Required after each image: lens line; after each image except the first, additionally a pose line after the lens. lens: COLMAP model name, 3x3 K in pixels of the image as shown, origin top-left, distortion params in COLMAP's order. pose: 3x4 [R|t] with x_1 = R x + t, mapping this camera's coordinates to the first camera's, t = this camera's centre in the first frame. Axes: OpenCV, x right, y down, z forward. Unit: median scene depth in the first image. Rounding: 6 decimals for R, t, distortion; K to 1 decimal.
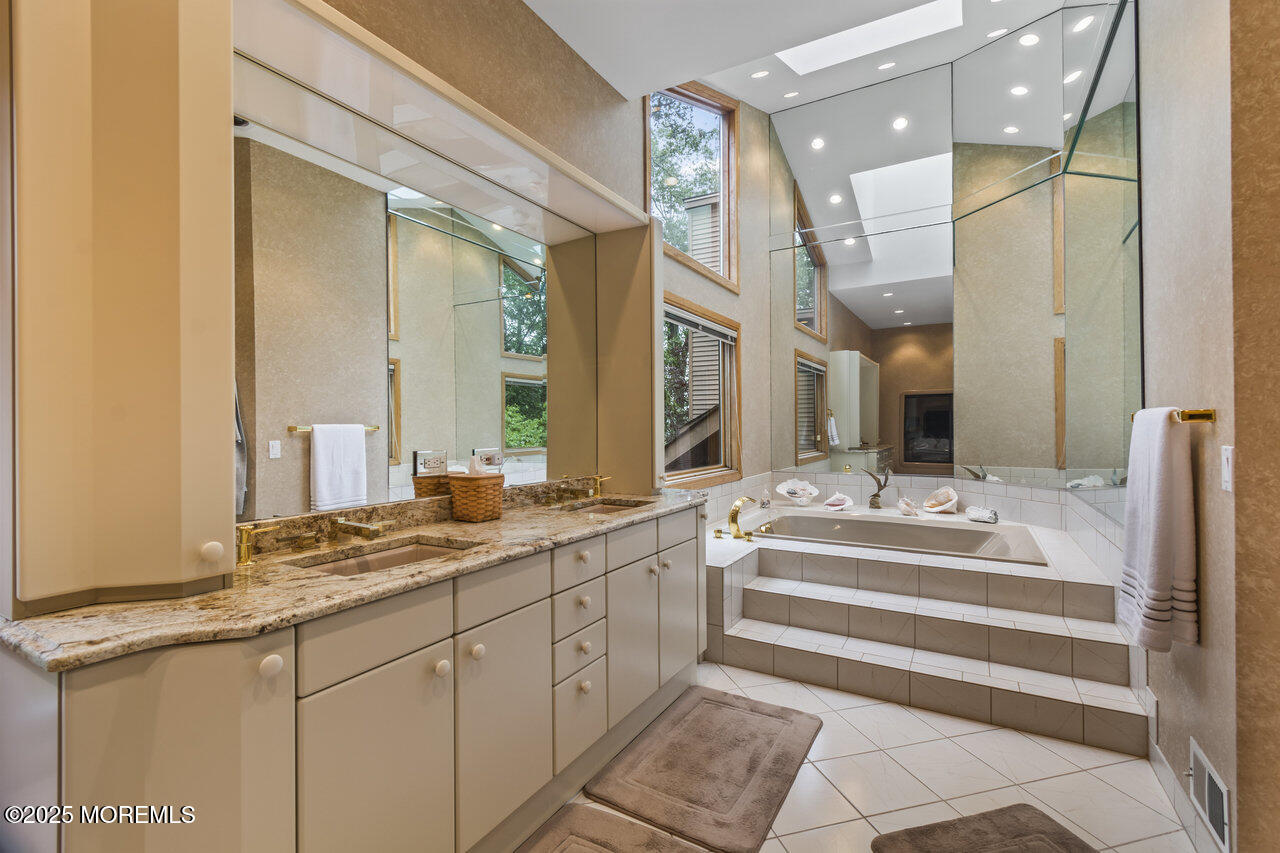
lens RADIAL K [[580.6, 0, 639.4], [0, 580.6, 425.6], [0, 0, 1]] dist [0.004424, -0.003120]
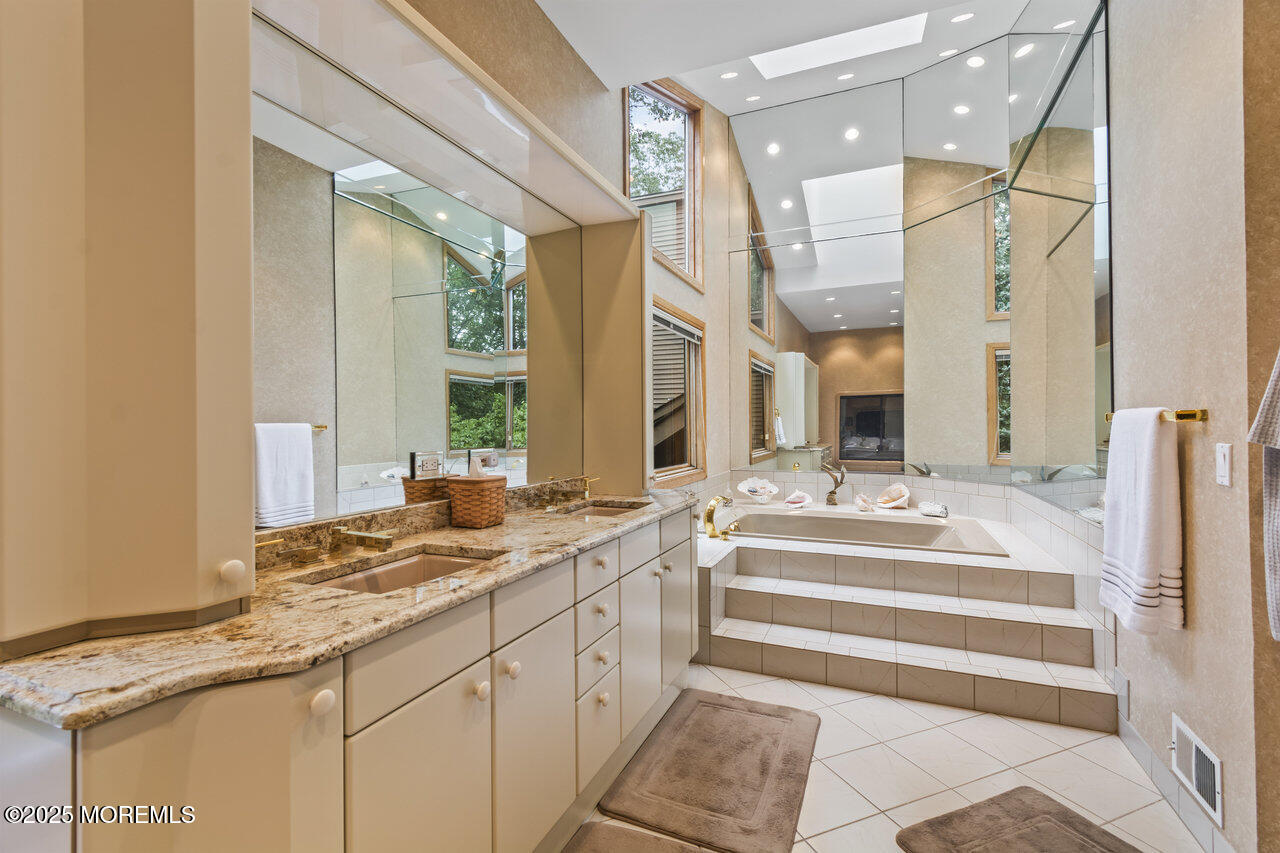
lens RADIAL K [[580.6, 0, 642.6], [0, 580.6, 425.7], [0, 0, 1]] dist [0.004424, -0.003120]
pose [[0.992091, 0.000509, 0.125519, -0.076823], [-0.000659, 0.999999, 0.001154, 0.000427], [-0.125518, -0.001227, 0.992091, 0.024436]]
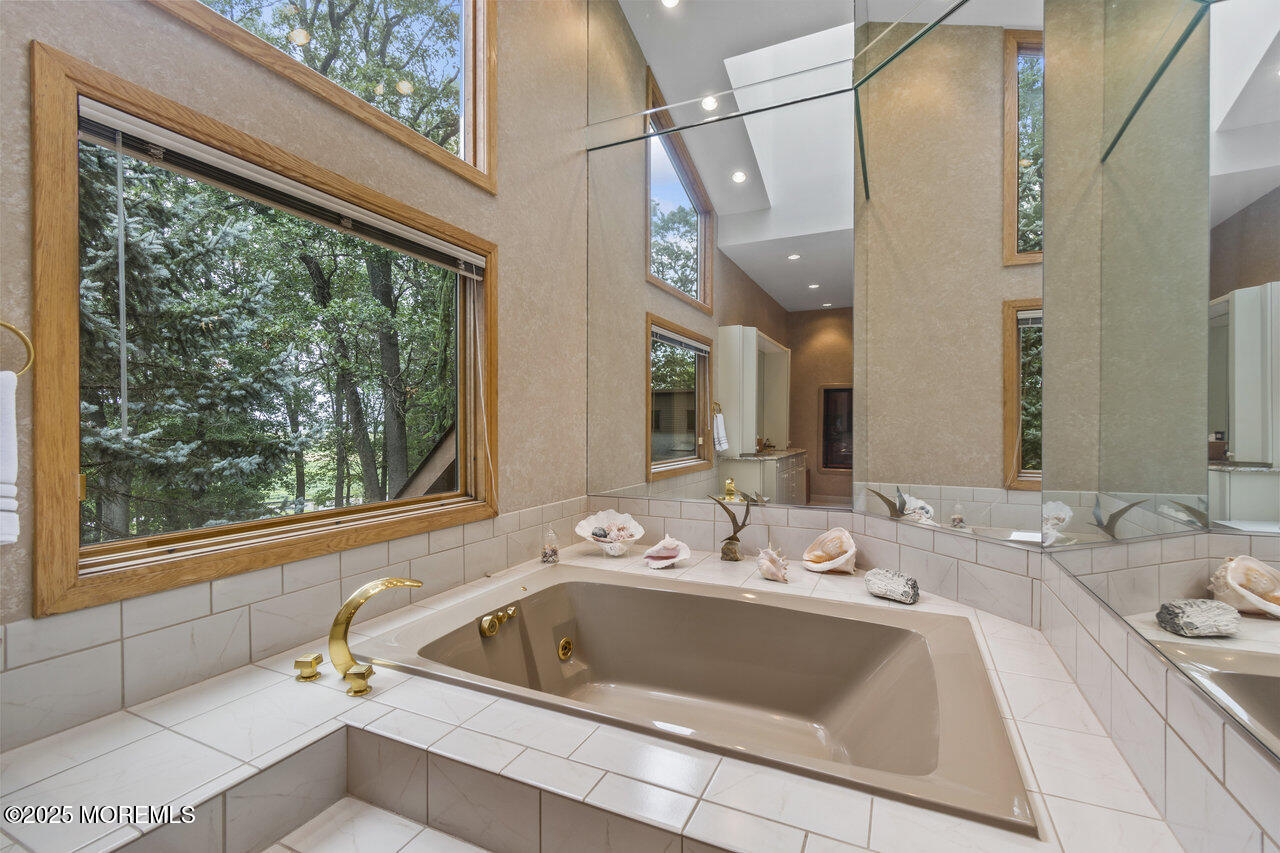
lens RADIAL K [[580.6, 0, 642.9], [0, 580.6, 424.3], [0, 0, 1]] dist [0.004424, -0.003120]
pose [[0.995839, 0.008548, 0.090731, 0.344318], [-0.008676, 0.999962, 0.001015, -0.000517], [-0.090719, -0.001798, 0.995875, 0.535790]]
